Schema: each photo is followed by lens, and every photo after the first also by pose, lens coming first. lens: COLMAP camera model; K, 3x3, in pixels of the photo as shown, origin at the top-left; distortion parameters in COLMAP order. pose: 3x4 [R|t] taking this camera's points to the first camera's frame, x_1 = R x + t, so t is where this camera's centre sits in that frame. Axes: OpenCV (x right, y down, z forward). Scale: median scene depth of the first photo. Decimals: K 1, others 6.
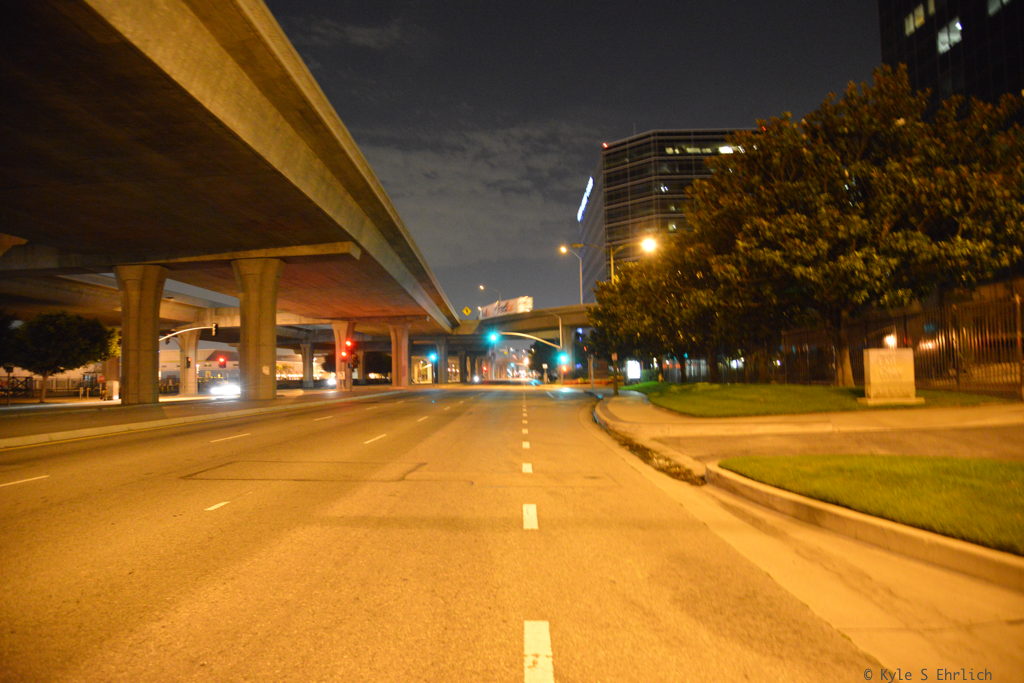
lens RADIAL K [[695.1, 0, 512.0], [0, 695.1, 341.5], [0, 0, 1]] dist [-0.043861, 0.006071]
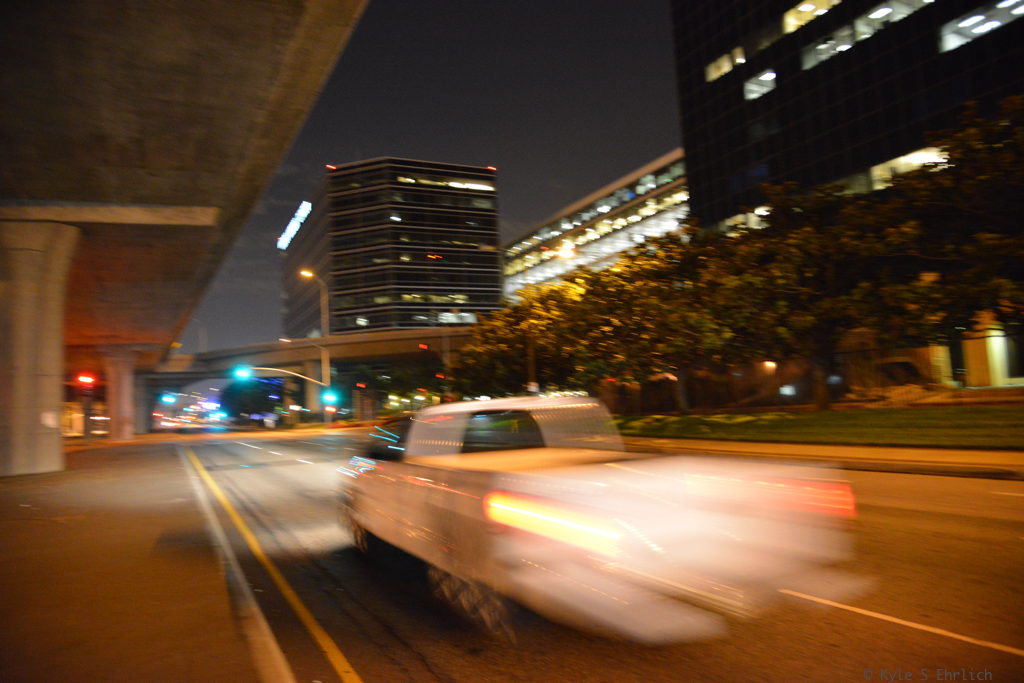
lens RADIAL K [[695.1, 0, 512.0], [0, 695.1, 341.5], [0, 0, 1]] dist [-0.043861, 0.006071]
pose [[0.888259, 0.012220, 0.459181, -0.154844], [0.014821, 0.998363, -0.055239, 0.007868], [-0.459105, 0.055872, 0.886623, 0.184646]]
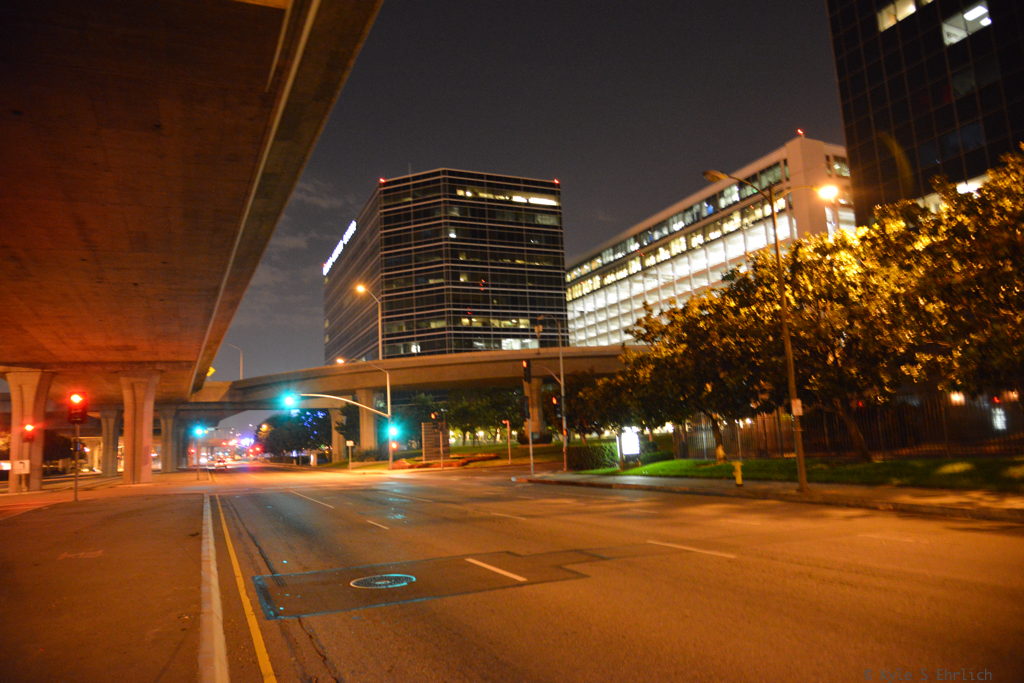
lens RADIAL K [[695.1, 0, 512.0], [0, 695.1, 341.5], [0, 0, 1]] dist [-0.043861, 0.006071]
pose [[0.908802, 0.036356, 0.415641, -0.144888], [0.010360, 0.993923, -0.109588, 0.016374], [-0.417100, 0.103900, 0.902902, 0.407551]]
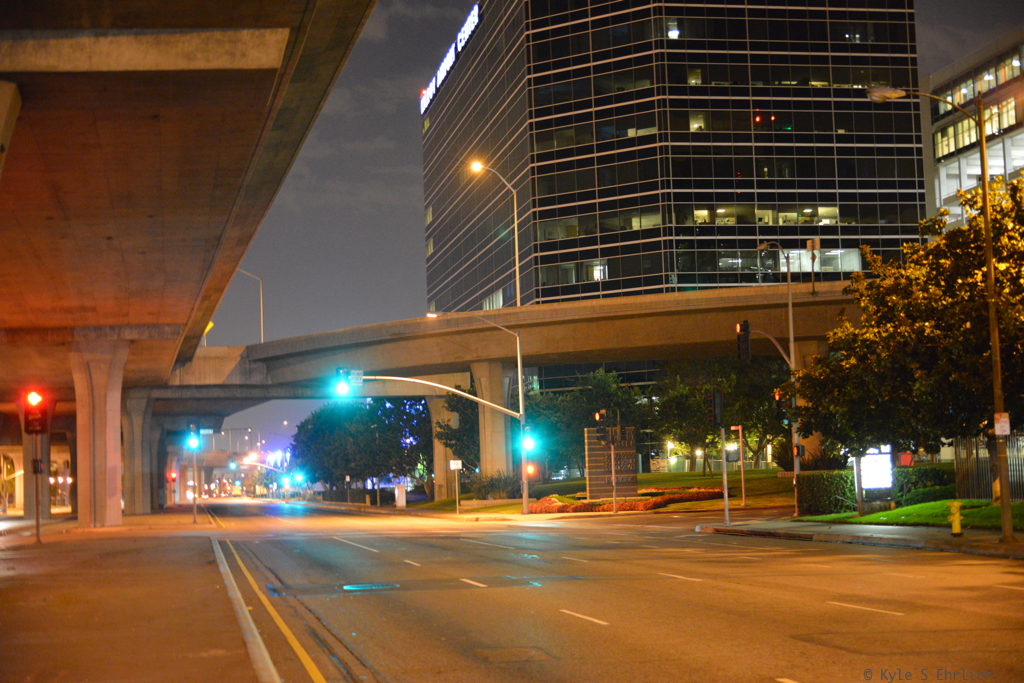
lens RADIAL K [[1609.7, 0, 512.0], [0, 1609.7, 341.5], [0, 0, 1]] dist [-0.032911, 0.080031]
pose [[0.978136, 0.003808, 0.207931, -0.154709], [0.005164, 0.999079, -0.042589, 0.008221], [-0.207901, 0.042732, 0.977216, 0.182033]]
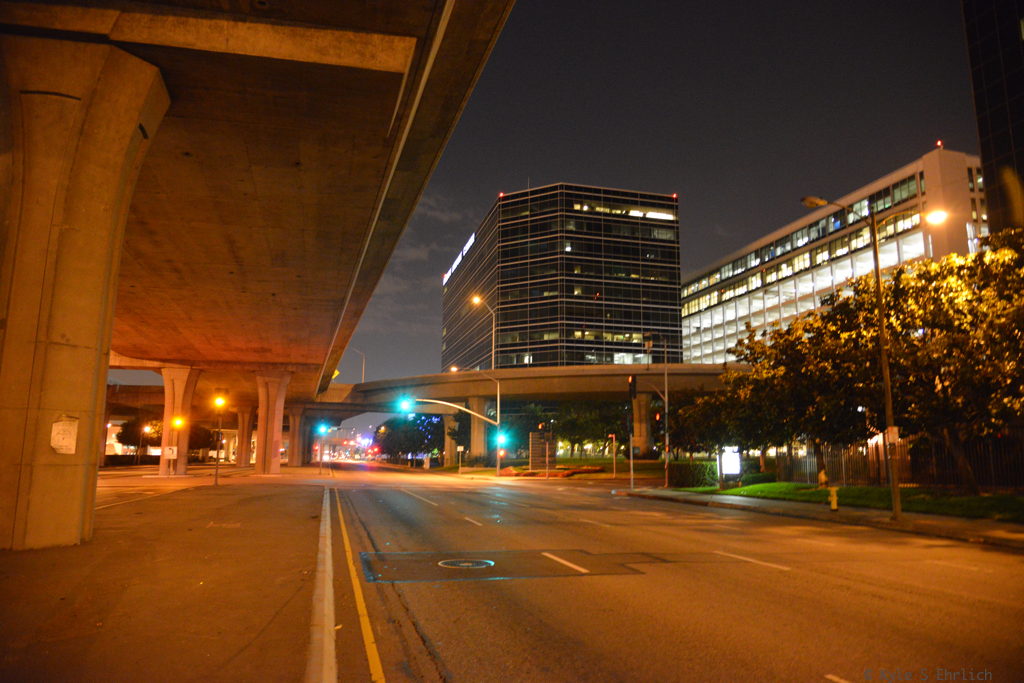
lens RADIAL K [[696.2, 0, 512.0], [0, 696.2, 341.5], [0, 0, 1]] dist [-0.040586, 0.005903]
pose [[0.962918, 0.073189, 0.259677, -0.144626], [-0.041993, 0.991429, -0.123713, 0.016939], [-0.266506, 0.108221, 0.957738, 0.385707]]
